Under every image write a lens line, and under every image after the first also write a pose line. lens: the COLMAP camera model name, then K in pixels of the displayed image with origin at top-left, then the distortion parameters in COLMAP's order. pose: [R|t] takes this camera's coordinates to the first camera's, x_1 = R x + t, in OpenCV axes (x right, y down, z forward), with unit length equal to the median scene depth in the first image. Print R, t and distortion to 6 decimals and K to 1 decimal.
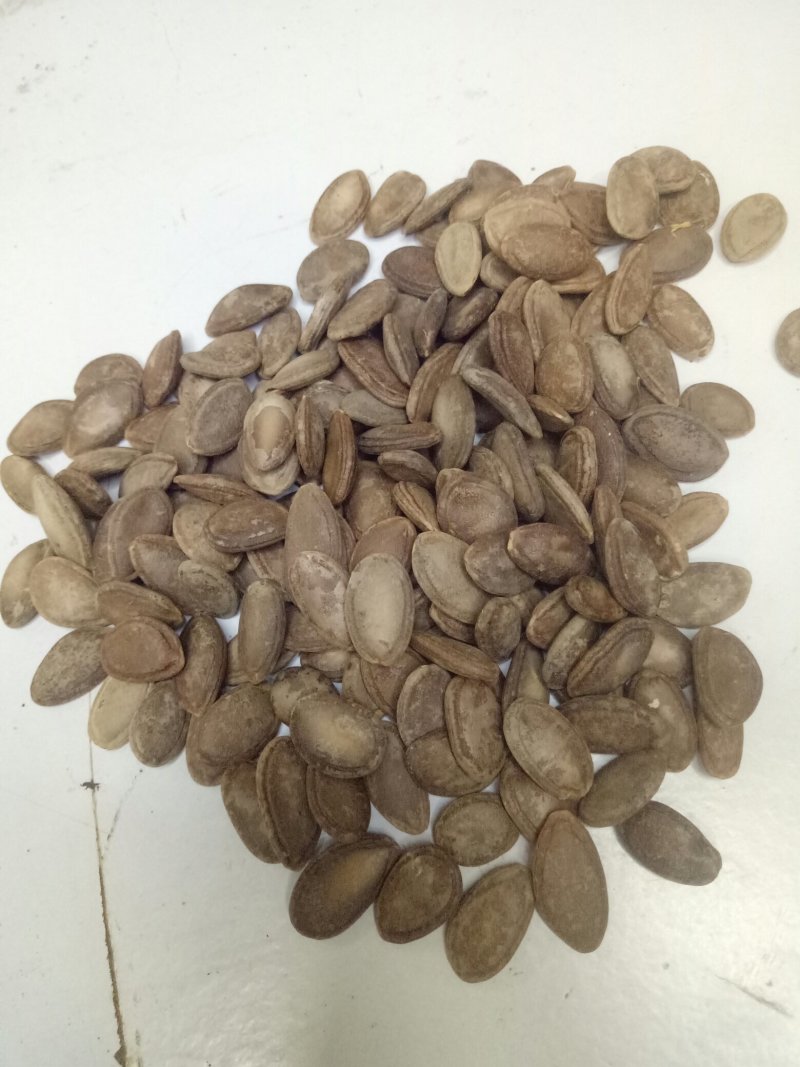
lens RADIAL K [[836.3, 0, 397.4], [0, 836.3, 530.9], [0, 0, 1]] dist [0.002700, -0.043939]
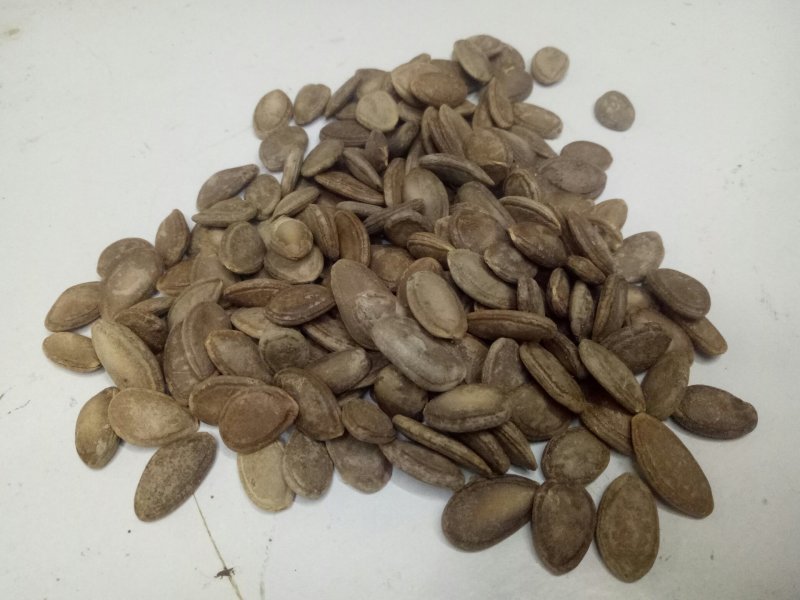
lens RADIAL K [[627.0, 0, 398.6], [0, 627.0, 303.5], [0, 0, 1]] dist [0.002700, -0.043939]
pose [[0.923088, -0.248676, 0.293375, -0.306472], [0.324058, 0.913730, -0.245120, 0.253672], [-0.207110, 0.321338, 0.924039, 0.141394]]
